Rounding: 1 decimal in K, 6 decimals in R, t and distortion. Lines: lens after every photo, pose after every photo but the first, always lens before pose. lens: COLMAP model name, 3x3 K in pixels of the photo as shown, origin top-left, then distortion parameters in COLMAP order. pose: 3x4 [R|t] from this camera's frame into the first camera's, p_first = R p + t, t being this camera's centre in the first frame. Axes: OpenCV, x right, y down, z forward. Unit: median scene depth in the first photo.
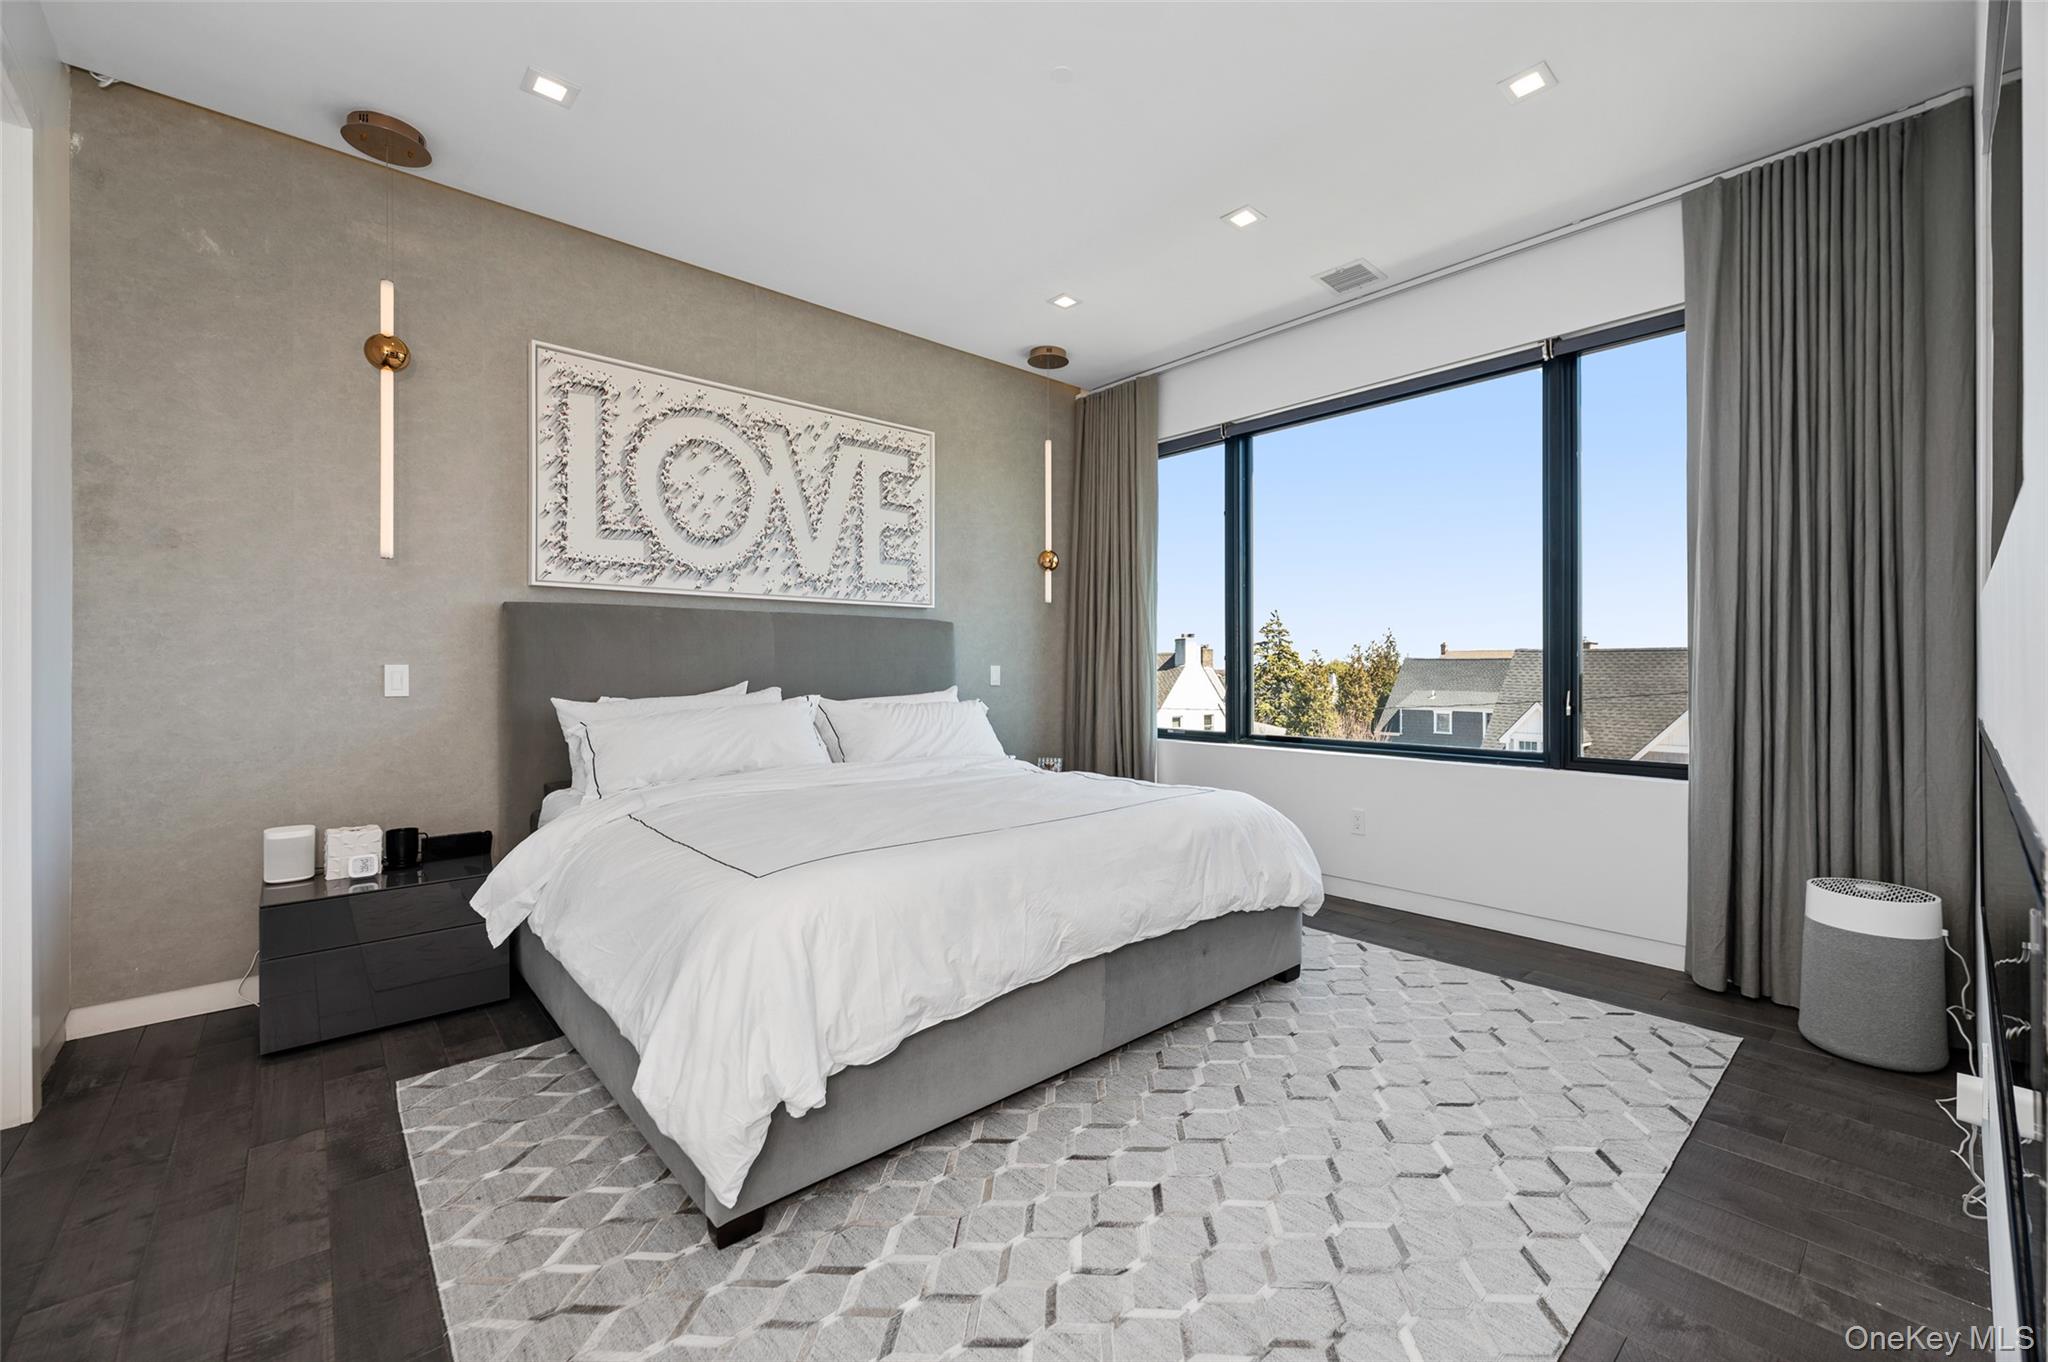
lens RADIAL K [[829.5, 0, 1029.2], [0, 829.5, 676.5], [0, 0, 1]] dist [0.002003, 0.000395]
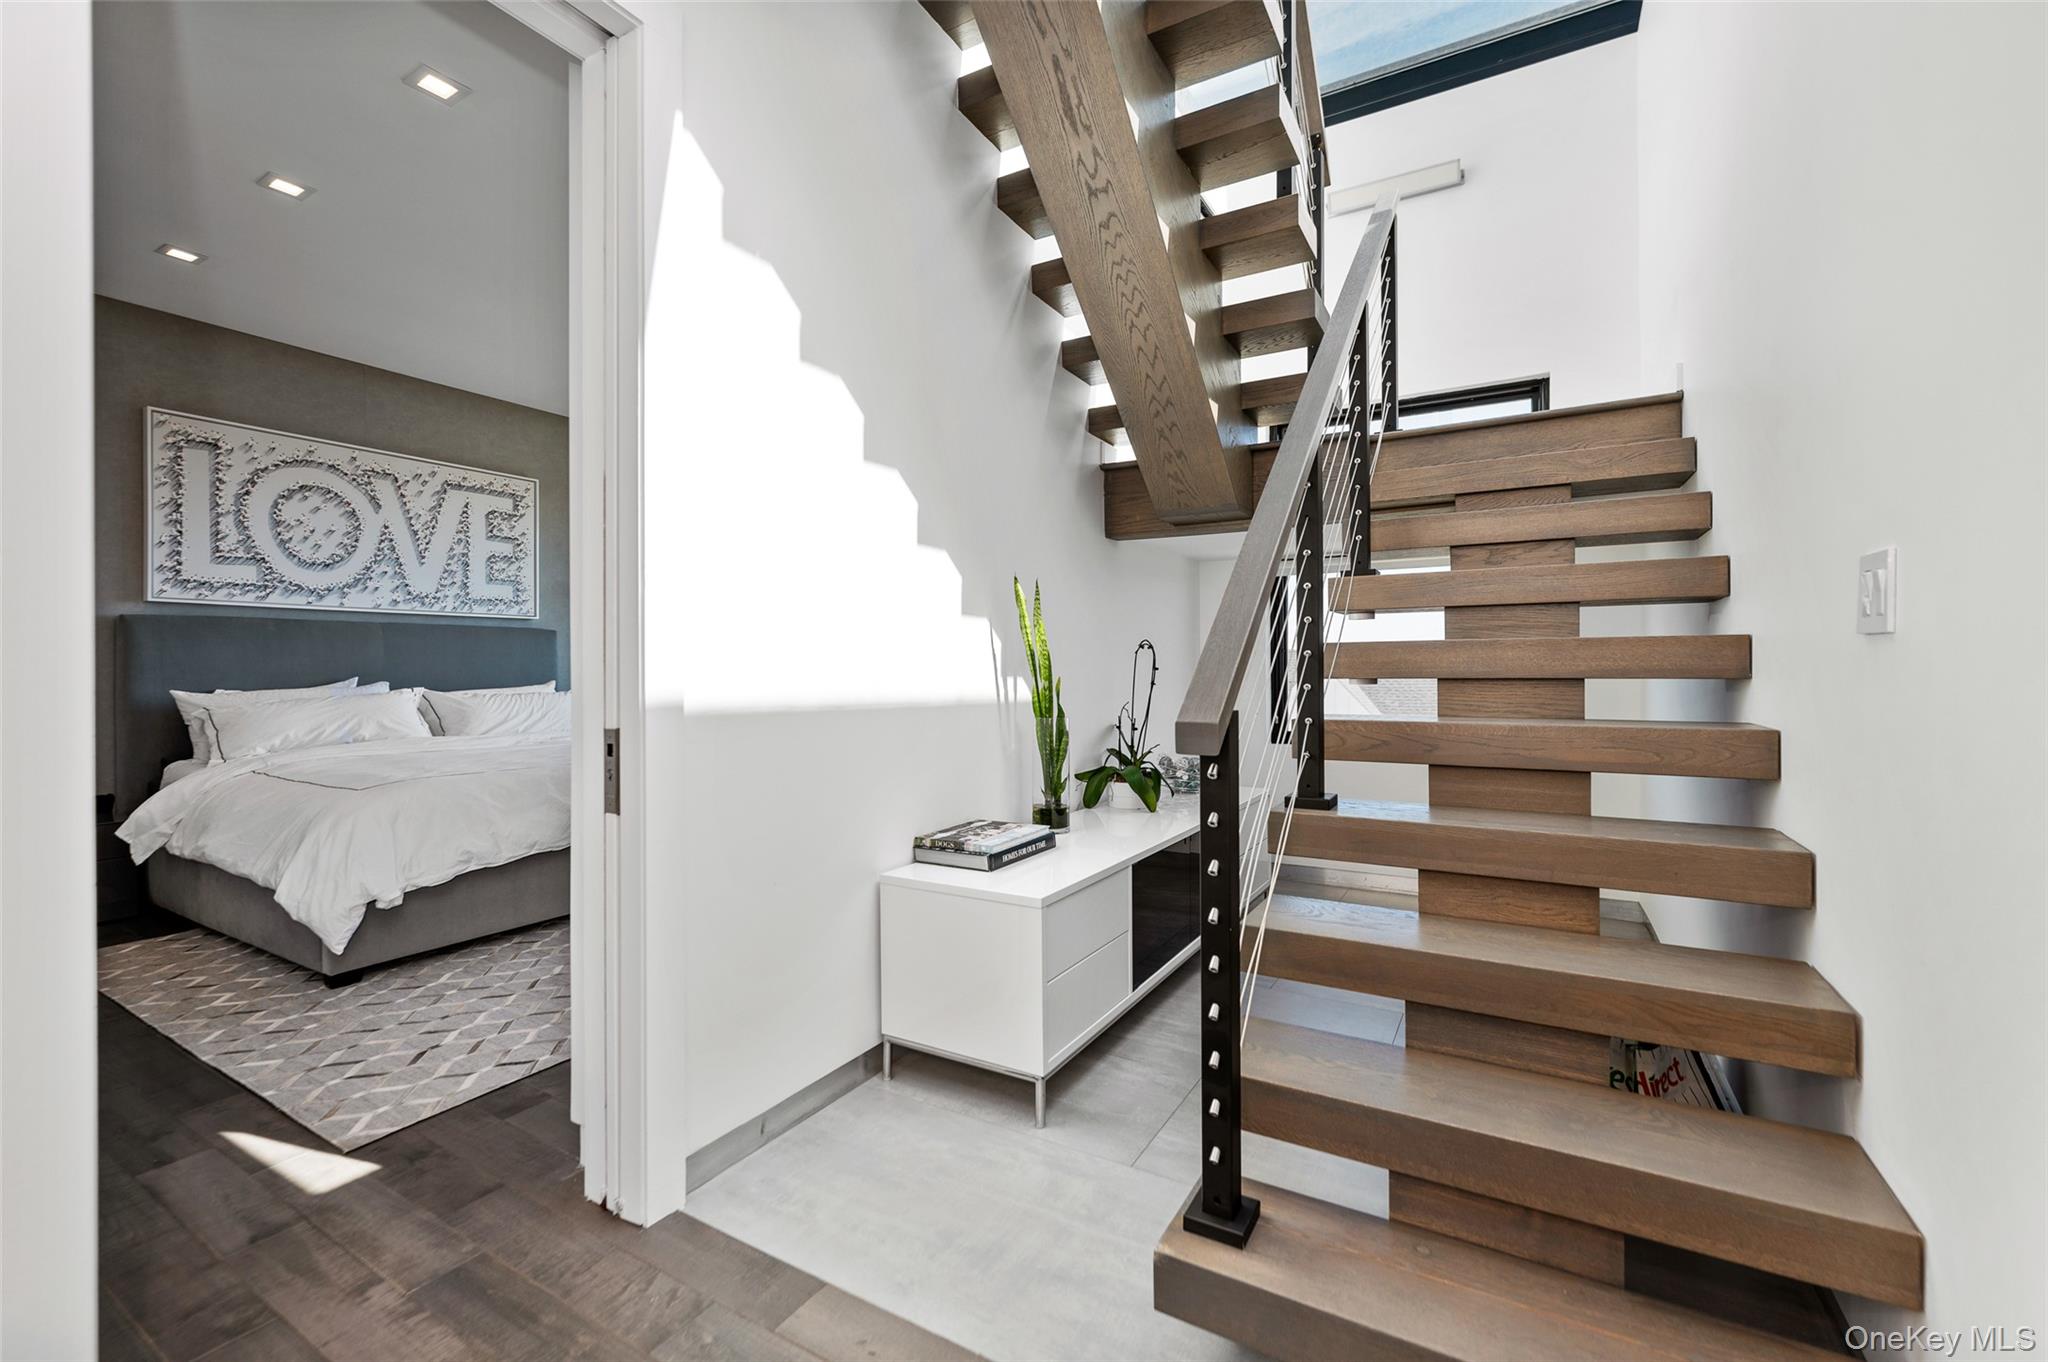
lens RADIAL K [[829.5, 0, 1026.3], [0, 829.5, 672.0], [0, 0, 1]] dist [0.002003, 0.000395]
pose [[0.942275, -0.001861, 0.334836, 0.219156], [0.002137, 0.999998, -0.000456, 0.000664], [-0.334834, 0.001145, 0.942276, -0.594136]]
